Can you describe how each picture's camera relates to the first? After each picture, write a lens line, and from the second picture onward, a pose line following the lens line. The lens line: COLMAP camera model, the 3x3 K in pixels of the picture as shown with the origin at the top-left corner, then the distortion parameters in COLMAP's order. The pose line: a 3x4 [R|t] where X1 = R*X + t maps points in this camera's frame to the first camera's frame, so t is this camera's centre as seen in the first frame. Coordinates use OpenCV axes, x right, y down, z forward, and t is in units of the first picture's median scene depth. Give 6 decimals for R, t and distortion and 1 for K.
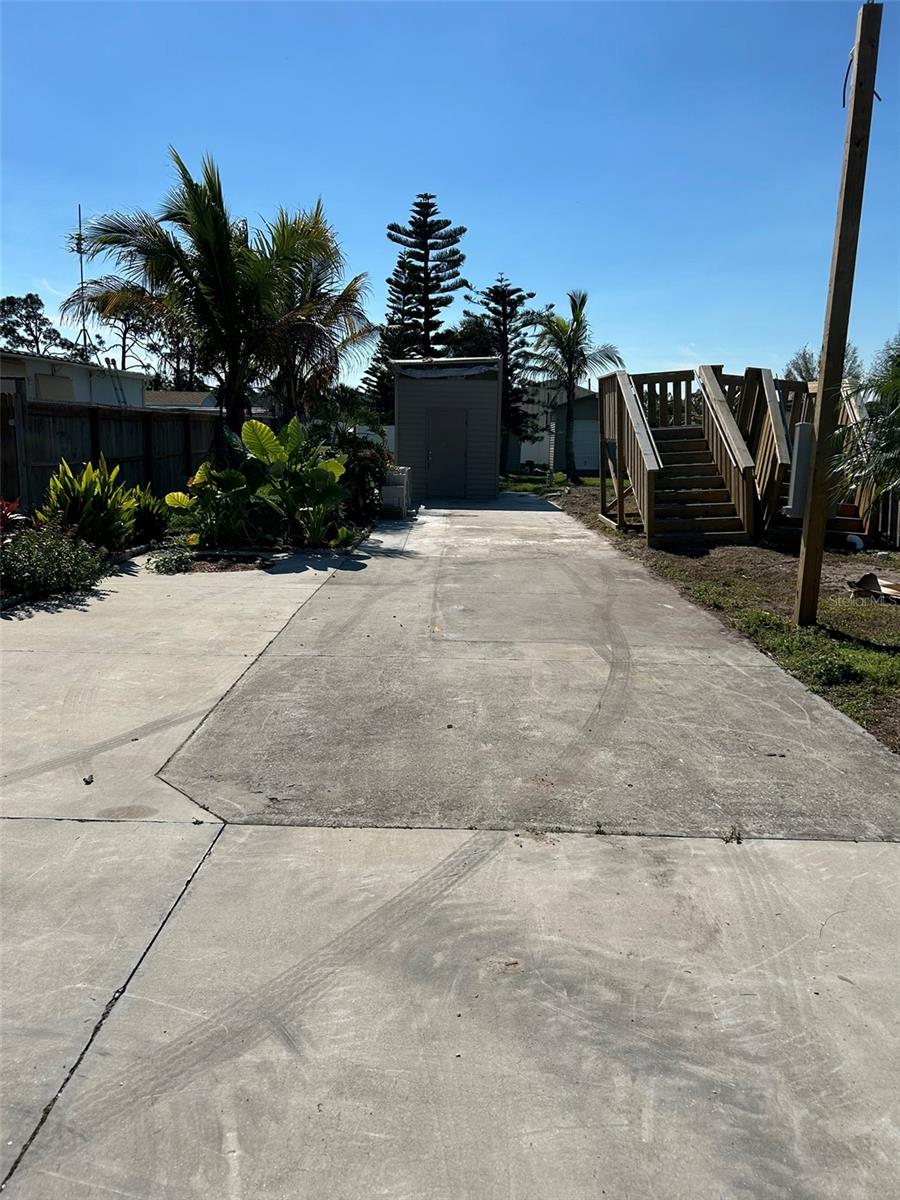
lens RADIAL K [[901.7, 0, 448.6], [0, 901.7, 603.8], [0, 0, 1]] dist [0.050628, -0.054210]
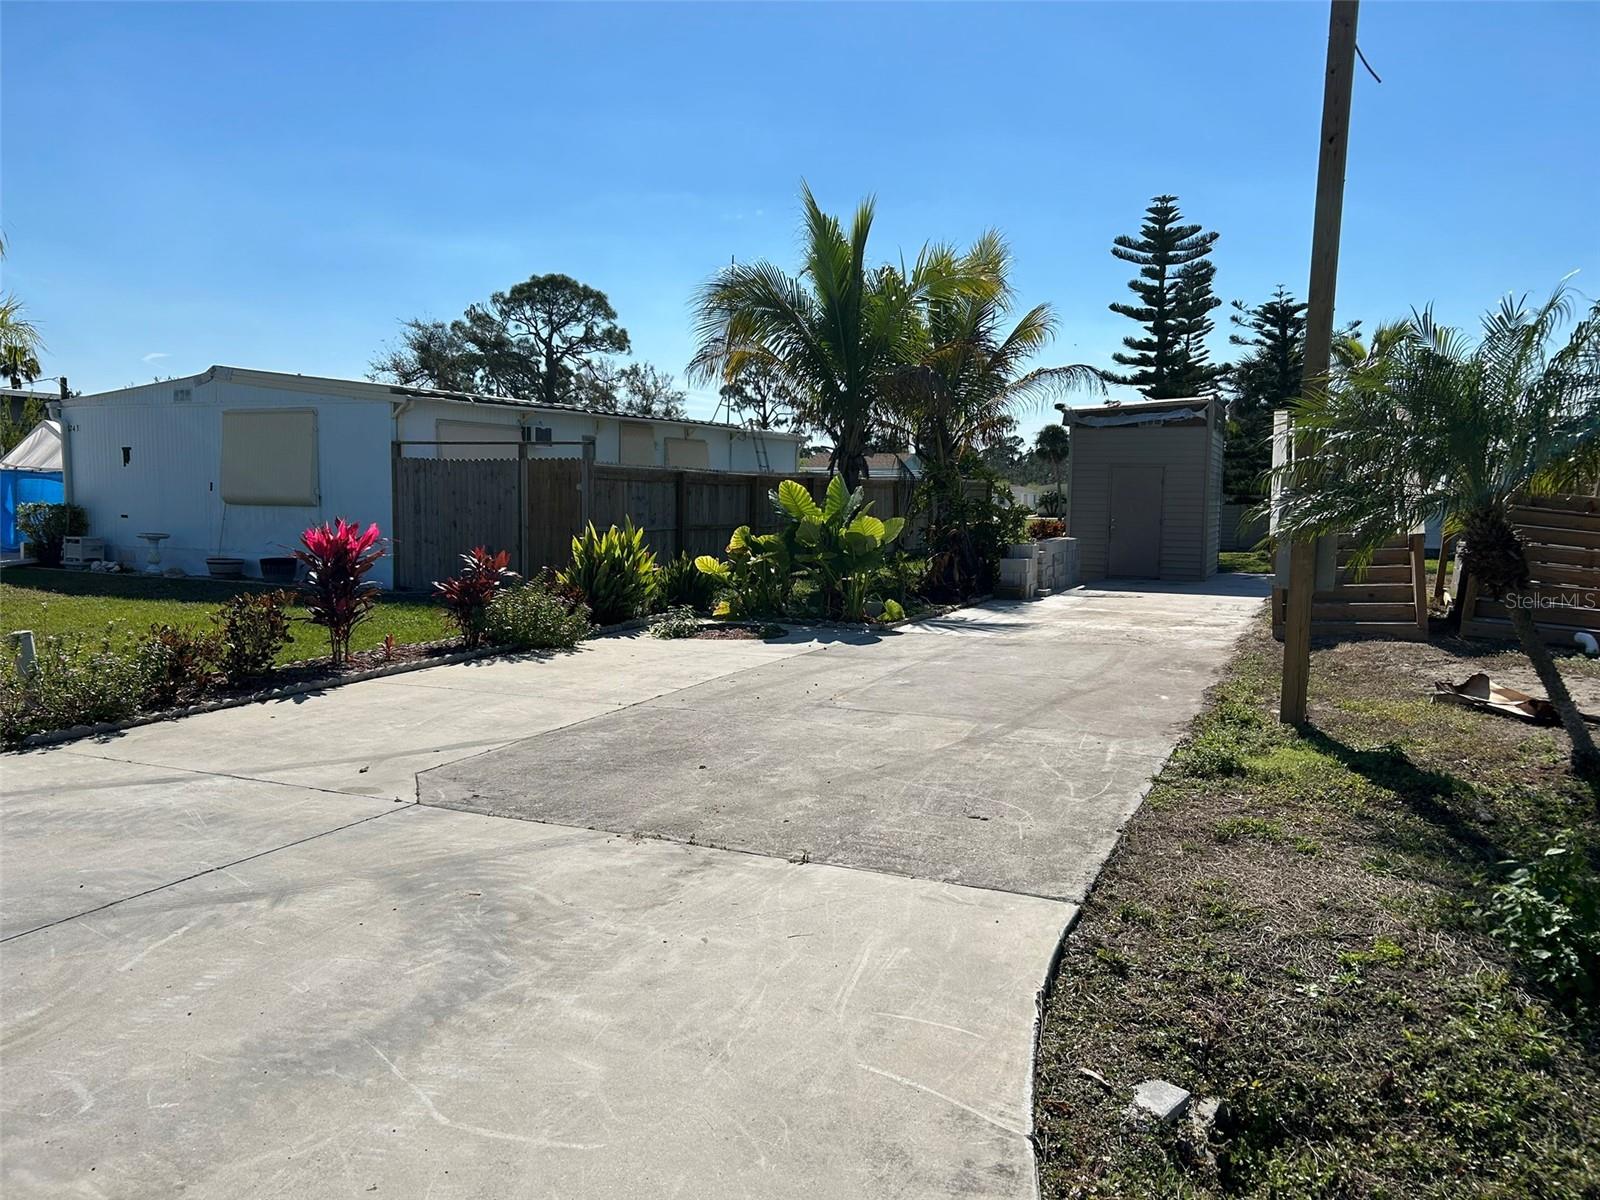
lens RADIAL K [[1202.2, 0, 801.3], [0, 1202.2, 613.8], [0, 0, 1]] dist [0.050628, -0.054210]
pose [[0.918781, 0.031022, -0.393546, 0.108542], [-0.068384, 0.994343, -0.081271, 0.011402], [0.388799, 0.101582, 0.915705, -0.037190]]
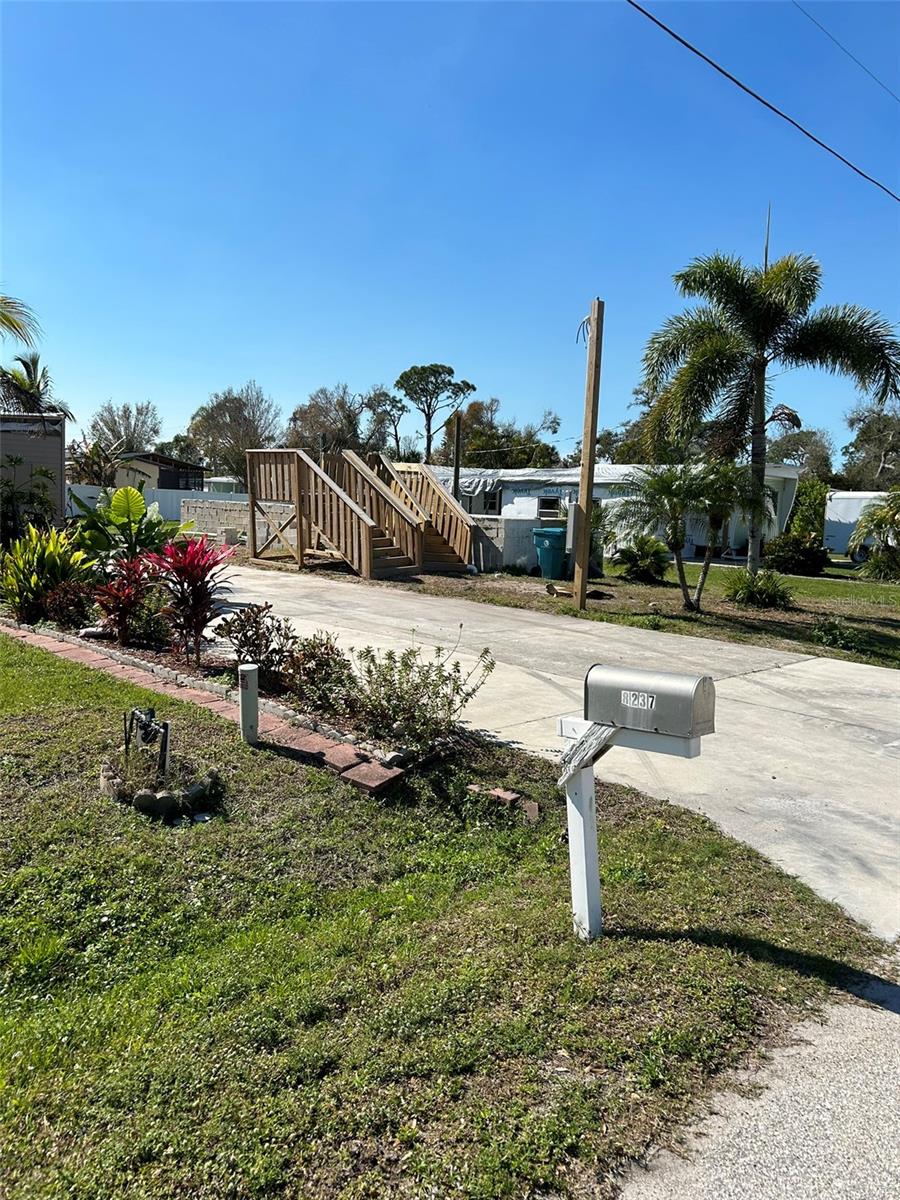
lens RADIAL K [[901.7, 0, 447.0], [0, 901.7, 592.7], [0, 0, 1]] dist [0.050628, -0.054210]
pose [[0.694616, -0.065900, 0.716356, -0.296601], [0.107493, 0.994124, -0.012778, -0.004637], [-0.711304, 0.085880, 0.697618, -0.027753]]
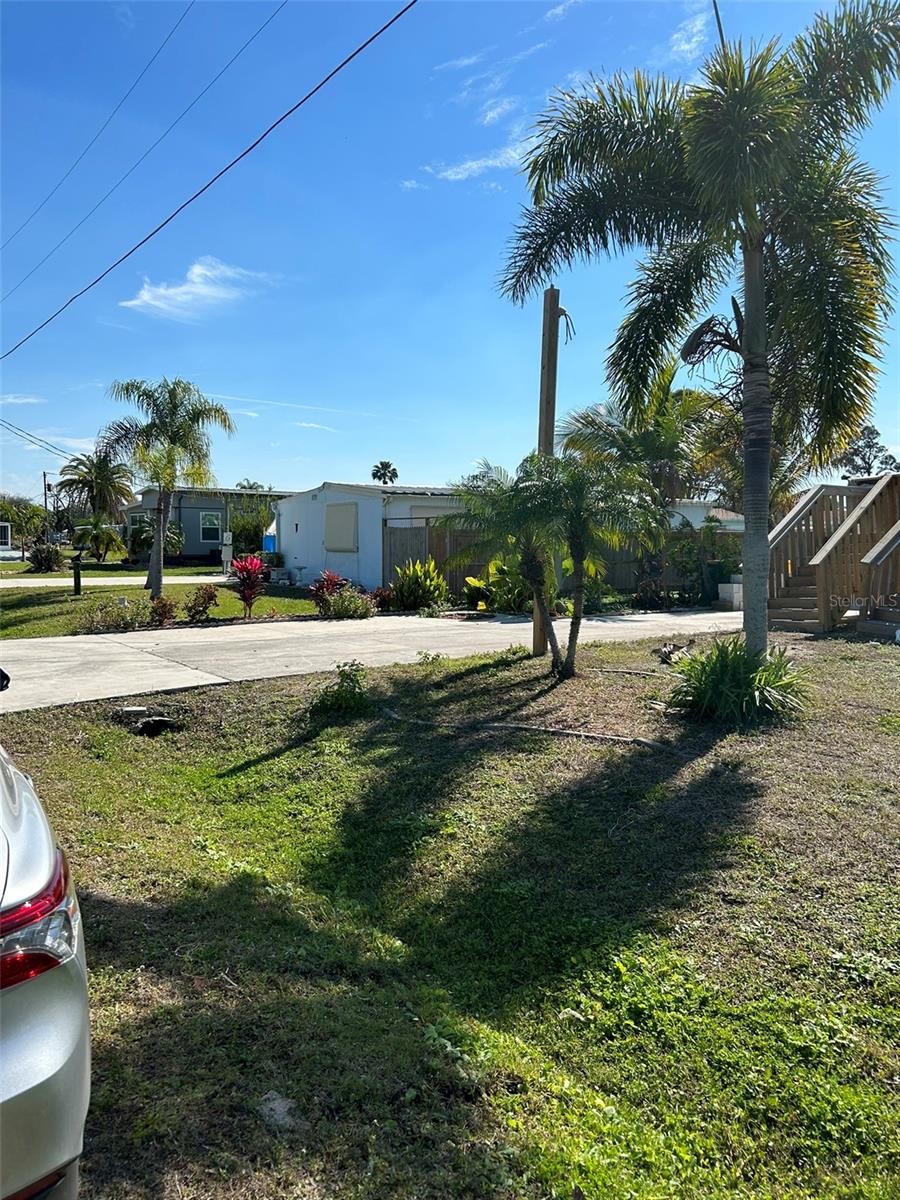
lens RADIAL K [[901.7, 0, 444.6], [0, 901.7, 597.3], [0, 0, 1]] dist [0.050628, -0.054210]
pose [[0.582179, 0.031429, -0.812453, 0.409664], [-0.142562, 0.987718, -0.063947, 0.011856], [0.800464, 0.153054, 0.579510, -0.013041]]
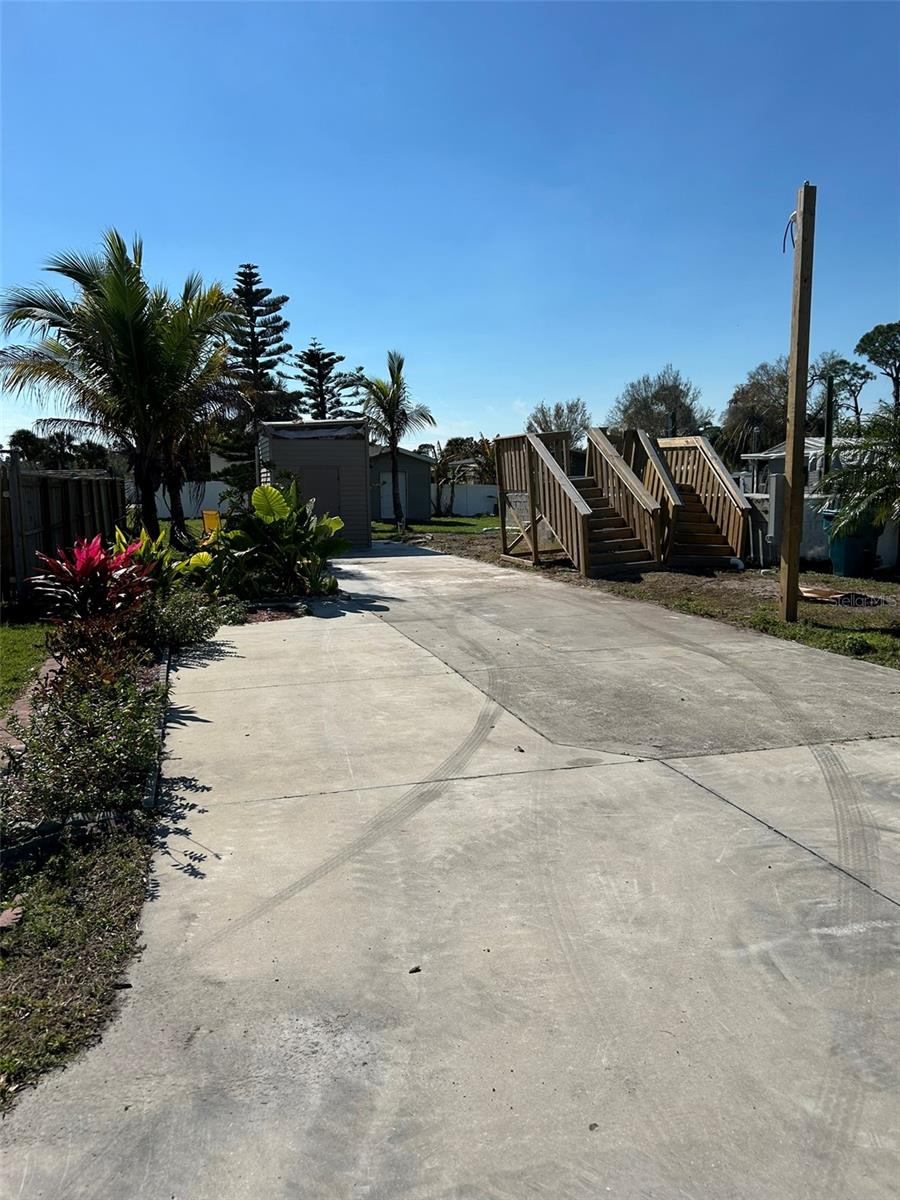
lens RADIAL K [[901.7, 0, 446.5], [0, 901.7, 599.2], [0, 0, 1]] dist [0.050628, -0.054210]
pose [[0.957633, -0.067609, 0.279944, -0.124942], [0.084047, 0.995347, -0.047123, 0.003011], [-0.275456, 0.068655, 0.958859, -0.043174]]
